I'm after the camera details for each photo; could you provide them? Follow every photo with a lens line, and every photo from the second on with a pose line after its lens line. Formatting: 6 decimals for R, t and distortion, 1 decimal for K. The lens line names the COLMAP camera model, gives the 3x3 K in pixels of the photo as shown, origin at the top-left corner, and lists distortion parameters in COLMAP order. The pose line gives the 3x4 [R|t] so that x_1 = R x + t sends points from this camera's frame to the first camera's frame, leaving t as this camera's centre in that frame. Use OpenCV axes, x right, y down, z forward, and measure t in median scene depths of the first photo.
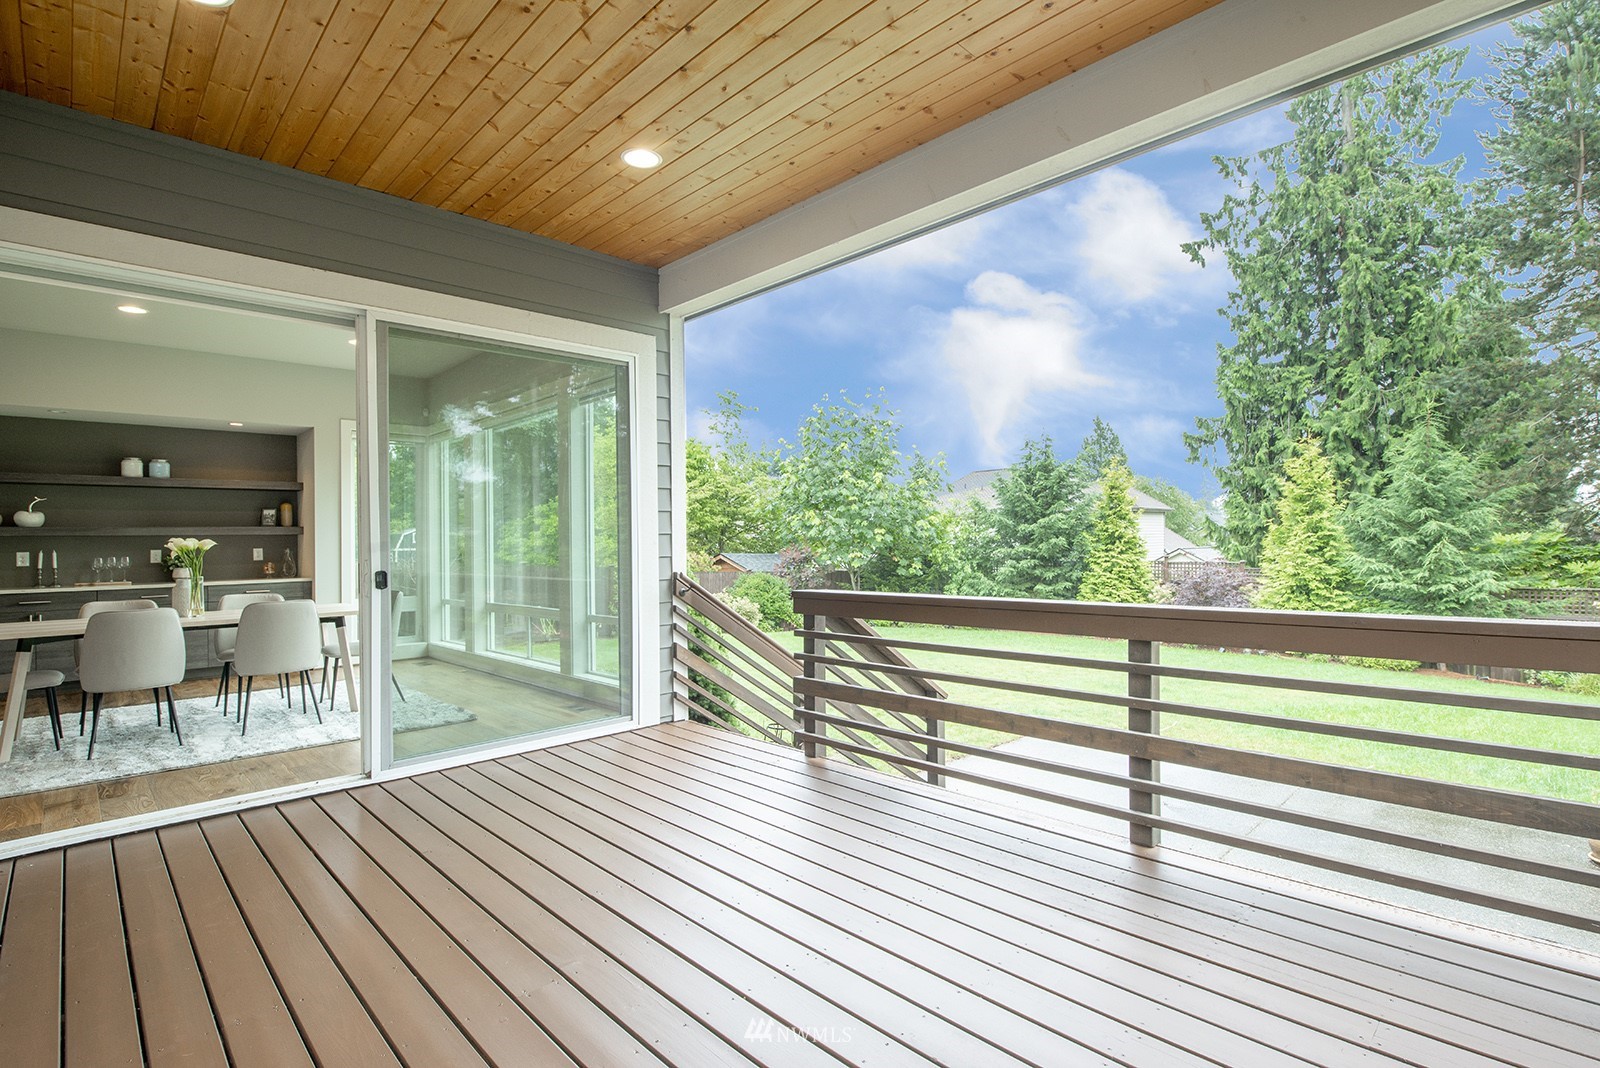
lens RADIAL K [[775.1, 0, 800.7], [0, 775.1, 534.6], [0, 0, 1]] dist [-0.016589, -0.000701]
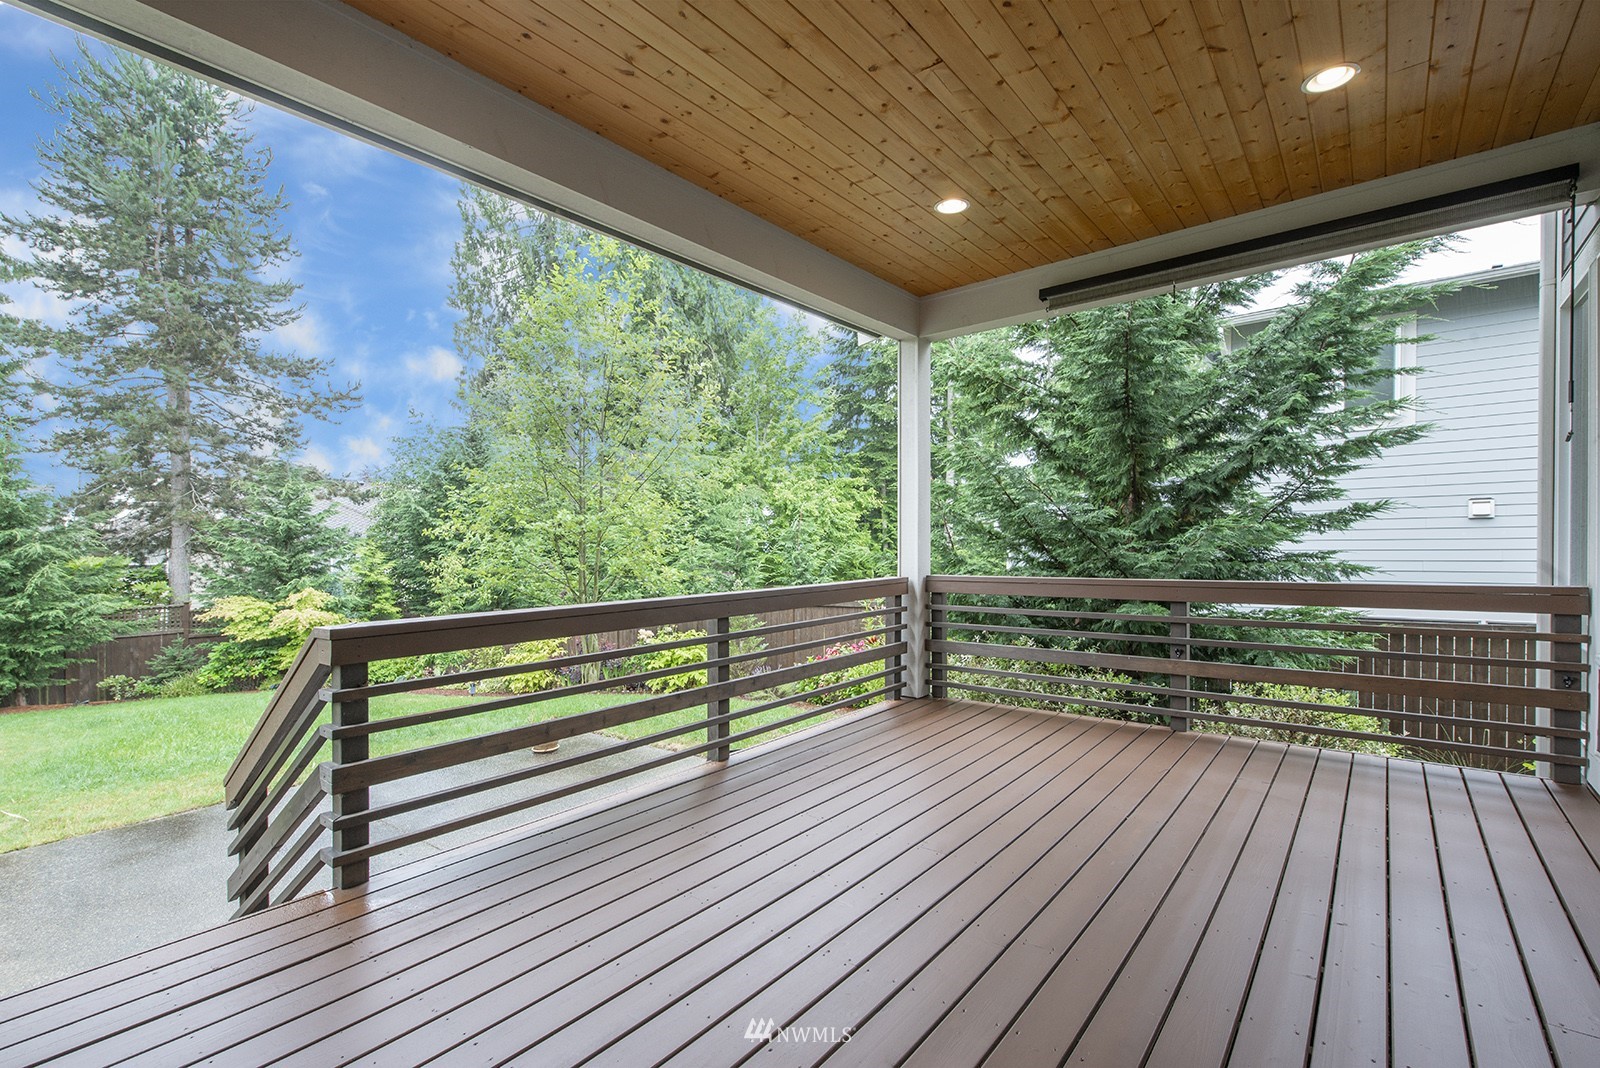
lens RADIAL K [[719.8, 0, 823.5], [0, 719.8, 557.0], [0, 0, 1]] dist [0.000018, -0.000431]
pose [[-0.148631, 0.002344, 0.988890, -0.117357], [0.004759, 0.999987, -0.001655, 0.003337], [-0.988881, 0.004461, -0.148640, 0.131308]]
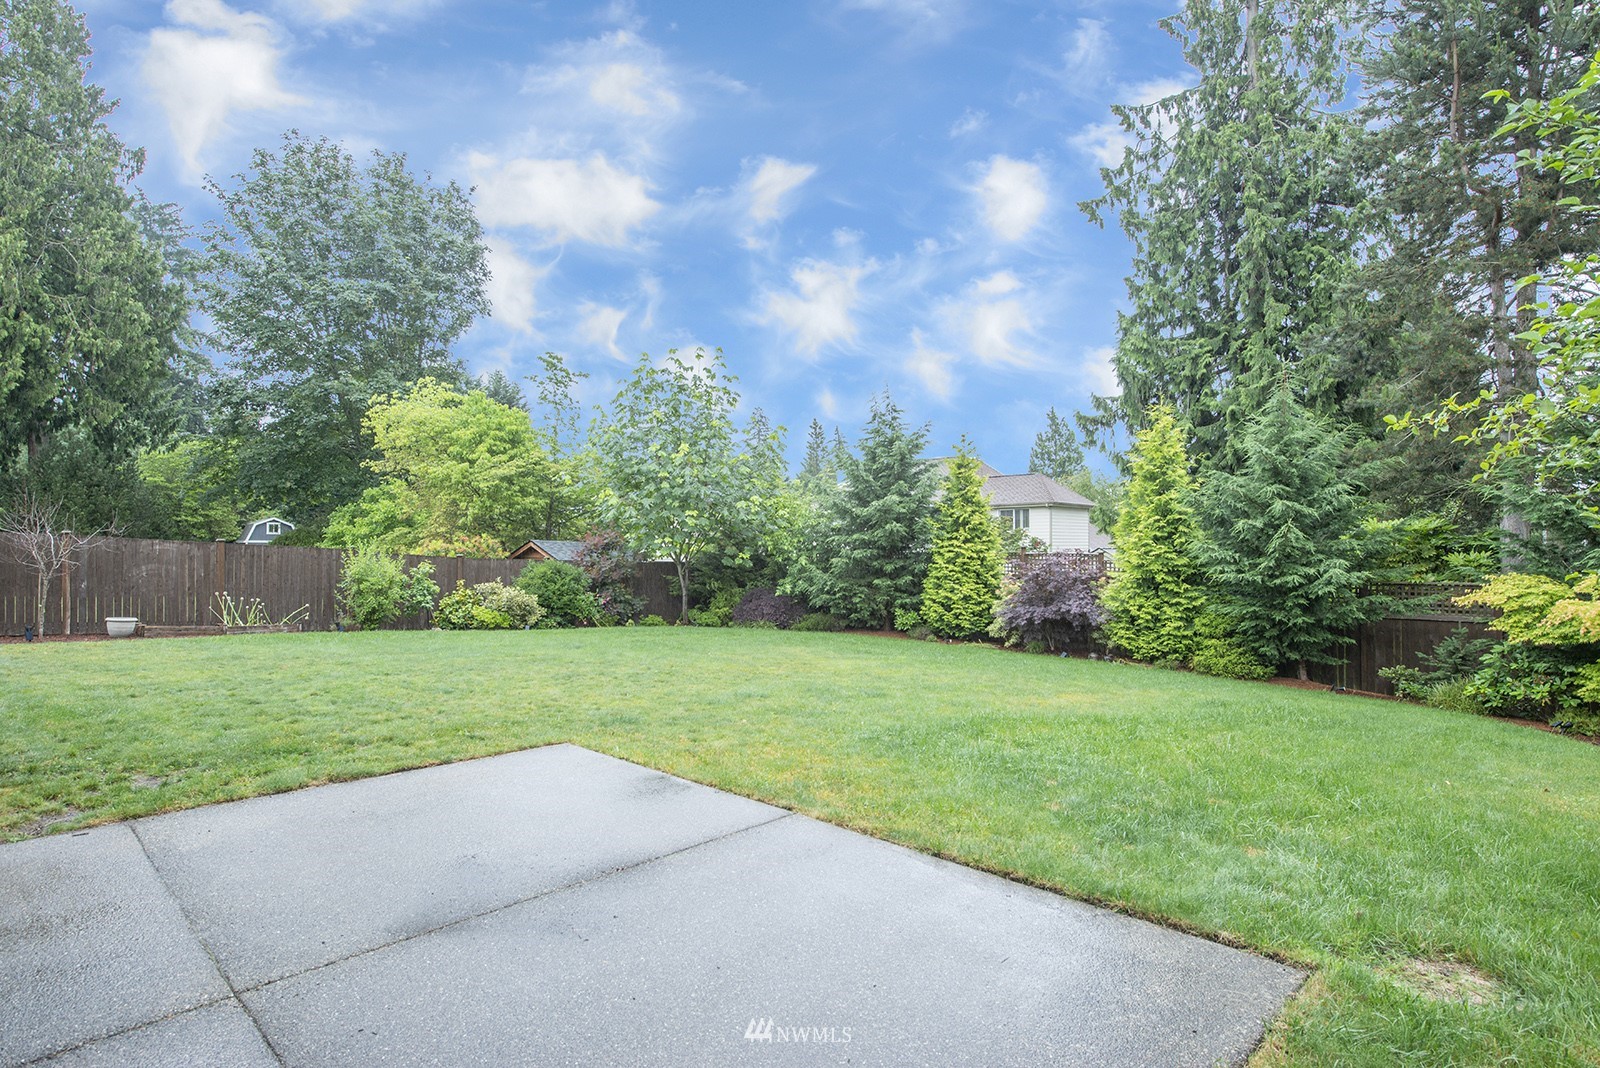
lens RADIAL K [[824.3, 0, 798.8], [0, 824.3, 522.3], [0, 0, 1]] dist [-0.013907, 0.000278]
pose [[0.999344, 0.013870, 0.033462, 0.189203], [-0.013221, 0.999721, -0.019560, 0.021559], [-0.033723, 0.019104, 0.999249, 0.088126]]
